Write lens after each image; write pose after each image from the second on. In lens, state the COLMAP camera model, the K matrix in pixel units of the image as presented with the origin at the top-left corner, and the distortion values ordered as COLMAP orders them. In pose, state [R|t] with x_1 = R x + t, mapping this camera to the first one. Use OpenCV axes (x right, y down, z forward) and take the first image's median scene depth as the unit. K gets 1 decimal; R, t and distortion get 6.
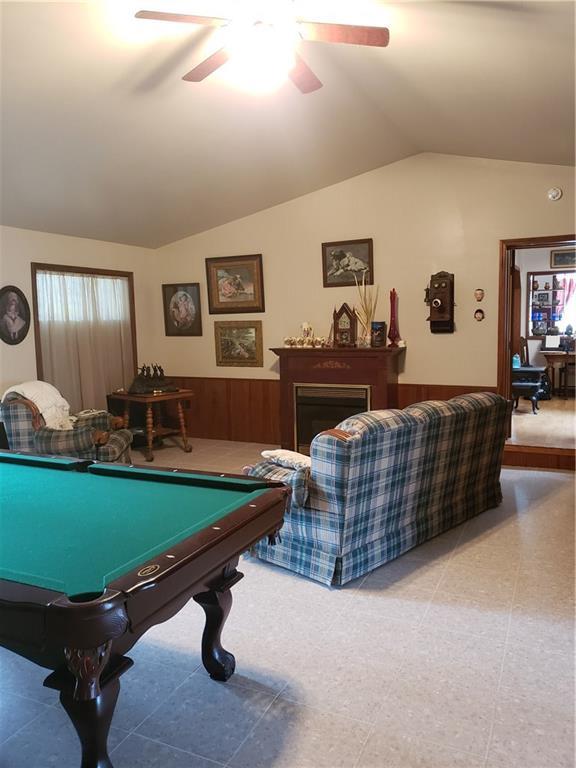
lens RADIAL K [[598.5, 0, 289.4], [0, 598.5, 386.1], [0, 0, 1]] dist [0.003763, -0.003932]
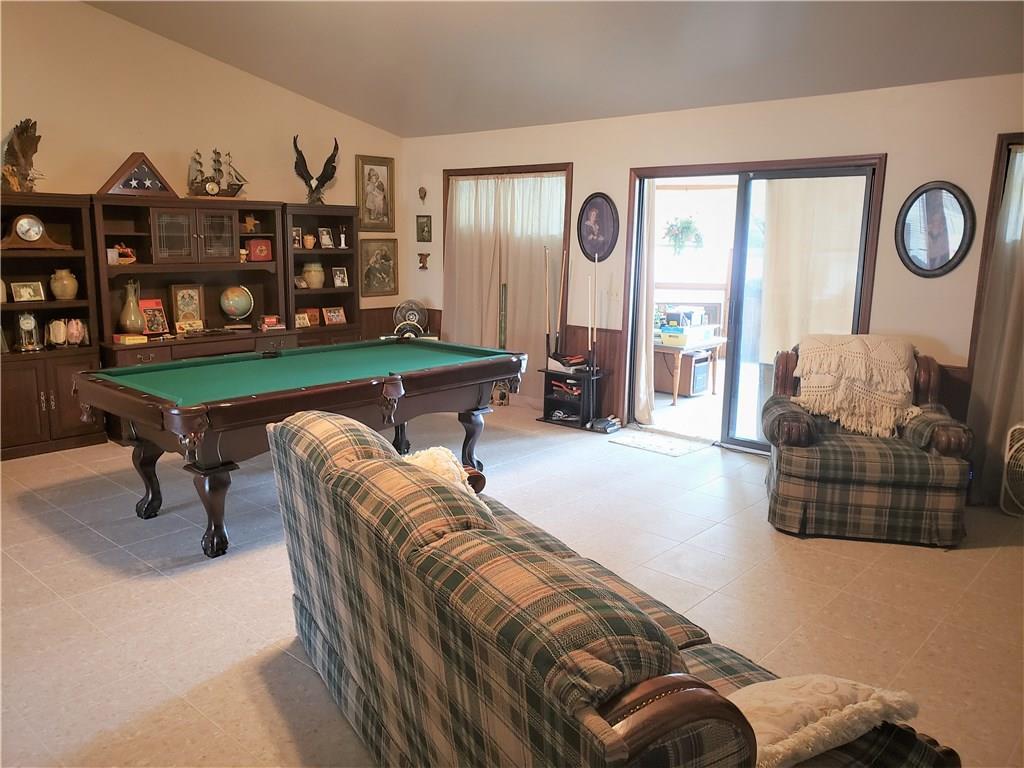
lens RADIAL K [[798.0, 0, 513.5], [0, 798.0, 381.9], [0, 0, 1]] dist [0.003763, -0.003932]
pose [[-0.278046, 0.185870, -0.942413, 0.807721], [-0.121655, 0.966386, 0.226491, -0.166045], [0.952833, 0.177624, -0.246088, 1.391265]]
